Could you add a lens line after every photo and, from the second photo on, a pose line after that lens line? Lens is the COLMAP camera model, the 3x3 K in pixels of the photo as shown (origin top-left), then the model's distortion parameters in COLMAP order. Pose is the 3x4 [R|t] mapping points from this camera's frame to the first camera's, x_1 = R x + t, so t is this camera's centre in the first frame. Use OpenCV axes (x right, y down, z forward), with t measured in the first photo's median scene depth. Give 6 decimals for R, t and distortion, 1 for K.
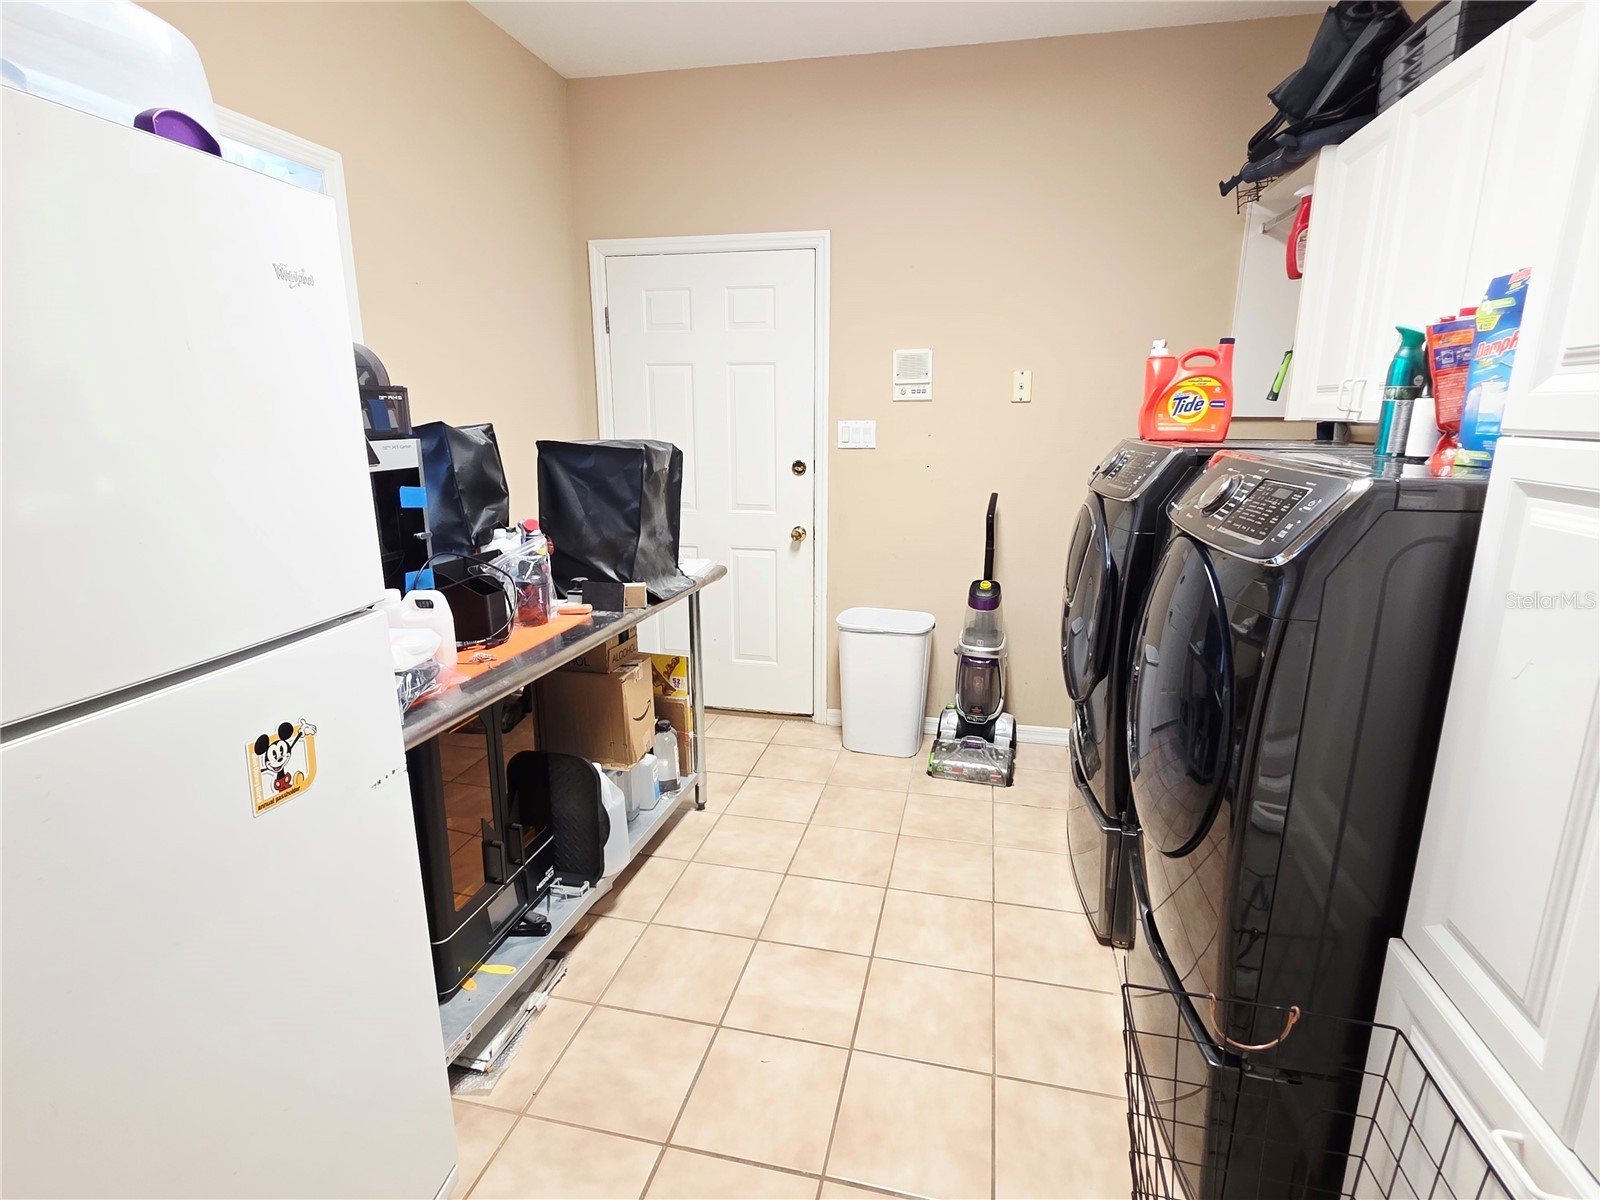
lens RADIAL K [[797.3, 0, 800.0], [0, 797.3, 600.0], [0, 0, 1]] dist [0.001095, 0.000631]
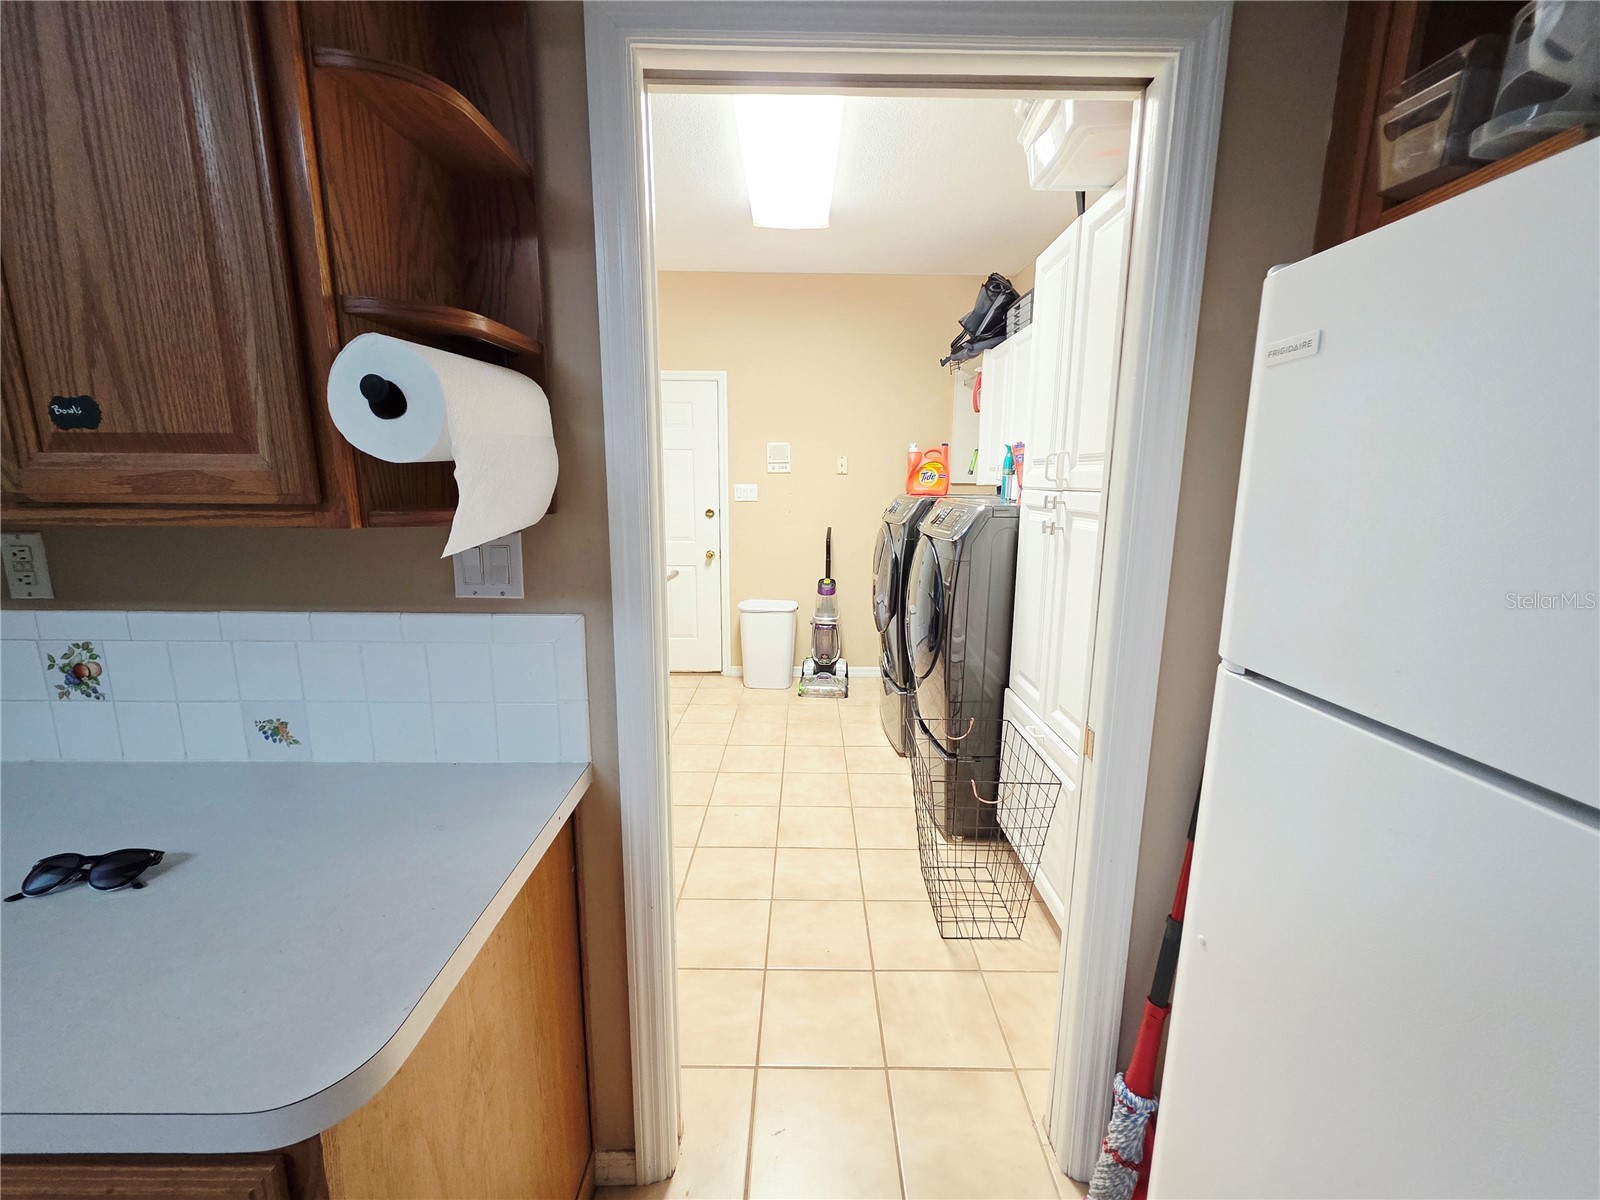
lens RADIAL K [[641.1, 0, 800.0], [0, 641.1, 600.0], [0, 0, 1]] dist [-0.010833, 0.000098]
pose [[0.976120, -0.034262, 0.214513, -0.149632], [0.044173, 0.998158, -0.041578, 0.096889], [-0.212694, 0.050061, 0.975836, -0.401981]]
